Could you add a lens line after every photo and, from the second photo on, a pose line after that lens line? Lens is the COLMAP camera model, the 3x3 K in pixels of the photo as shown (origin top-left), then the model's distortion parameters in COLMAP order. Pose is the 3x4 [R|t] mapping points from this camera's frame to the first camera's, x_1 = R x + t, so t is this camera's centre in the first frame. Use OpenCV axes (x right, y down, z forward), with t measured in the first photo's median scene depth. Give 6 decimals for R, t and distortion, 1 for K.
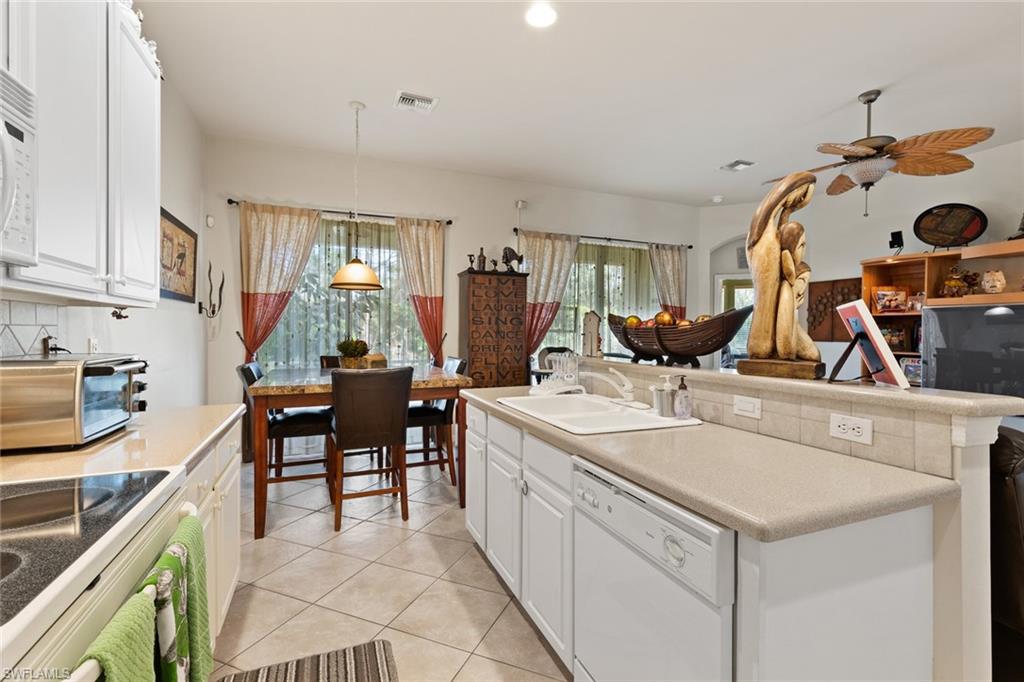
lens RADIAL K [[462.5, 0, 514.0], [0, 462.5, 337.5], [0, 0, 1]] dist [0.008616, -0.000896]
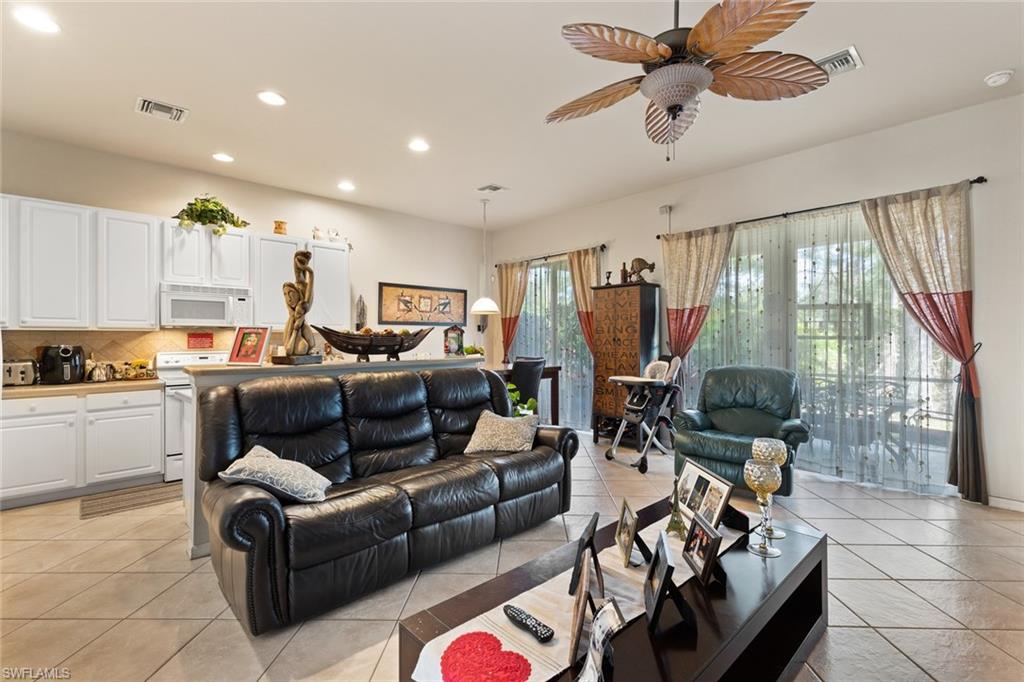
lens RADIAL K [[462.5, 0, 513.5], [0, 462.5, 336.1], [0, 0, 1]] dist [0.008616, -0.000896]
pose [[0.359395, -0.015027, -0.933064, 0.910031], [-0.006797, 0.999802, -0.018720, 0.001069], [0.933161, 0.013070, 0.359222, 0.391772]]
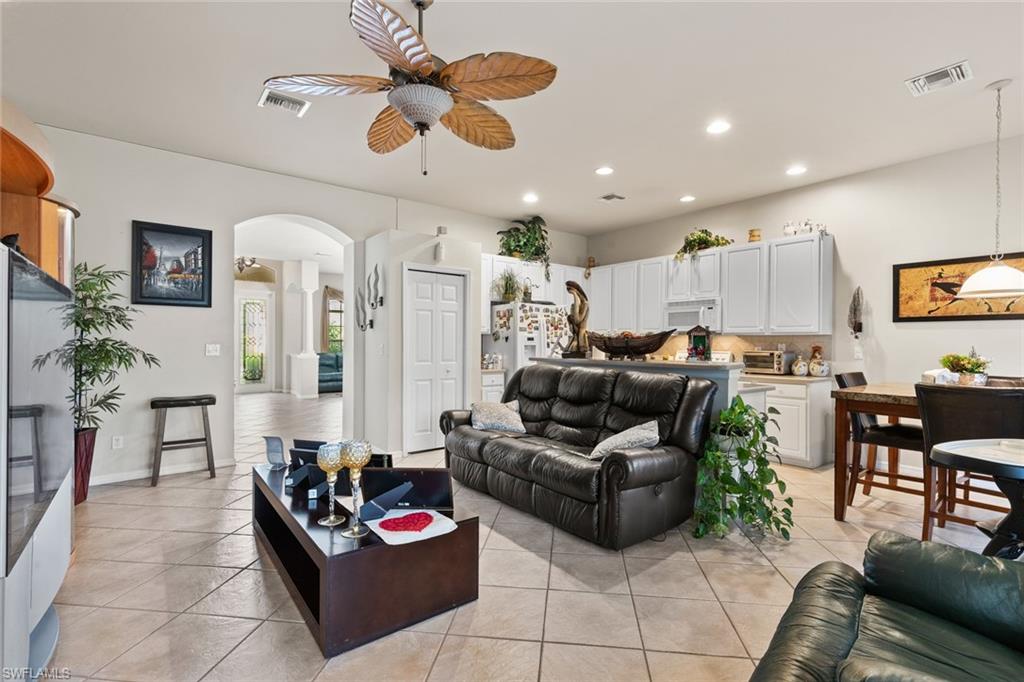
lens RADIAL K [[462.5, 0, 521.7], [0, 462.5, 344.0], [0, 0, 1]] dist [0.008616, -0.000896]
pose [[-0.956711, -0.010723, -0.290842, 0.573481], [-0.015938, 0.999752, 0.015565, -0.011141], [0.290603, 0.019526, -0.956645, 1.221025]]
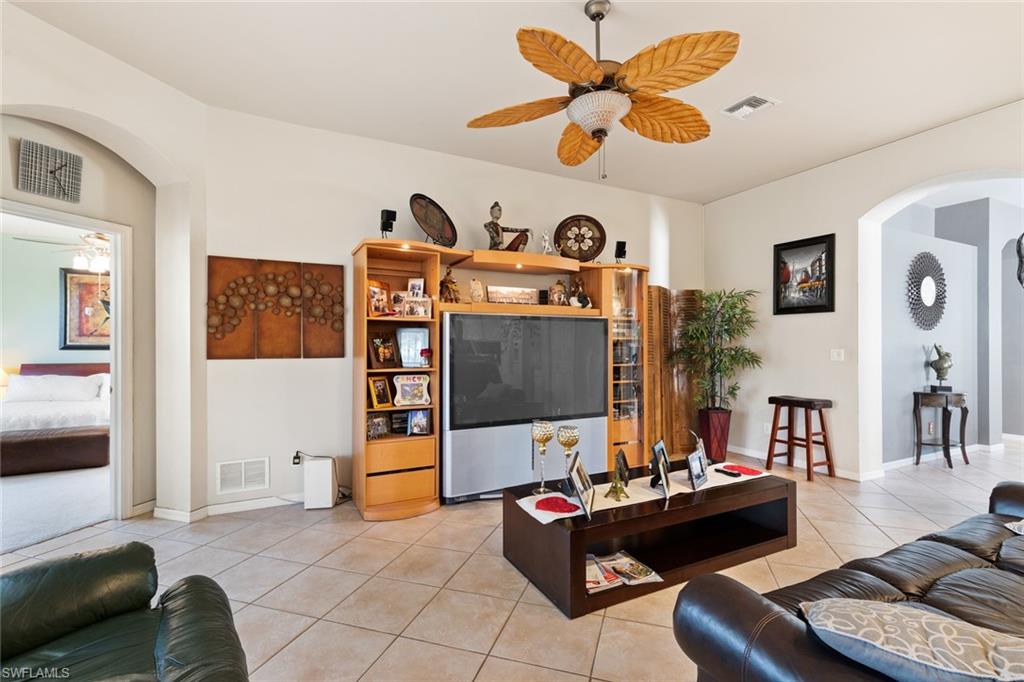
lens RADIAL K [[462.5, 0, 515.7], [0, 462.5, 342.4], [0, 0, 1]] dist [0.008616, -0.000896]
pose [[-0.100545, 0.000336, 0.994932, 0.053472], [0.015769, 0.999875, 0.001256, -0.009950], [-0.994808, 0.015816, -0.100538, 0.863799]]
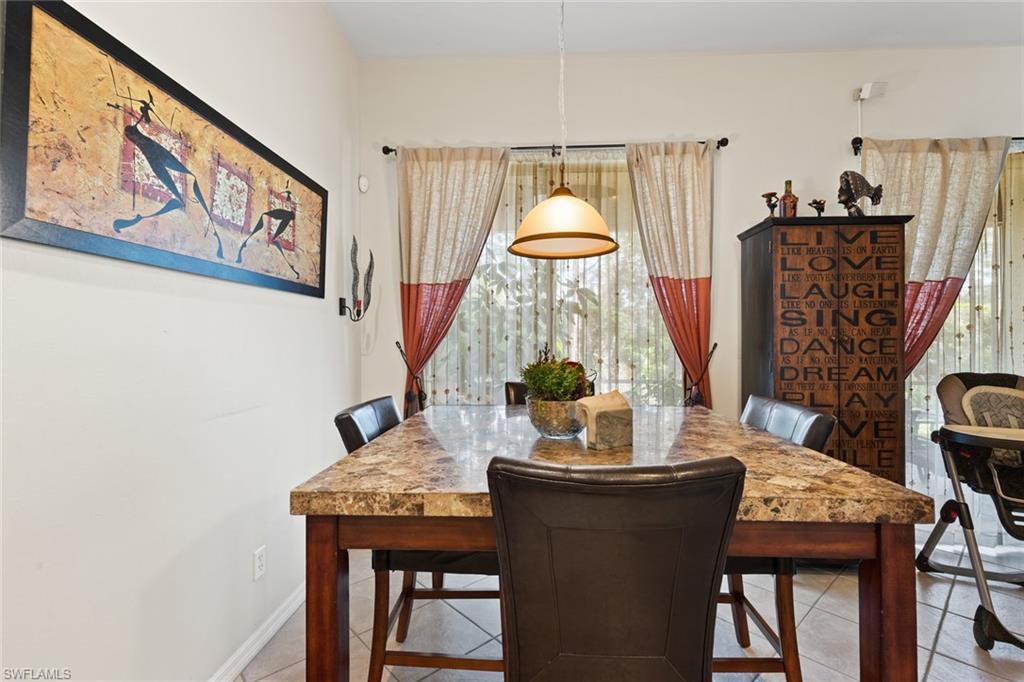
lens RADIAL K [[462.5, 0, 513.3], [0, 462.5, 335.3], [0, 0, 1]] dist [0.008616, -0.000896]
pose [[0.906610, -0.009095, -0.421871, -0.141410], [-0.000727, 0.999733, -0.023115, -0.005916], [0.421969, 0.021263, 0.906361, 0.417696]]
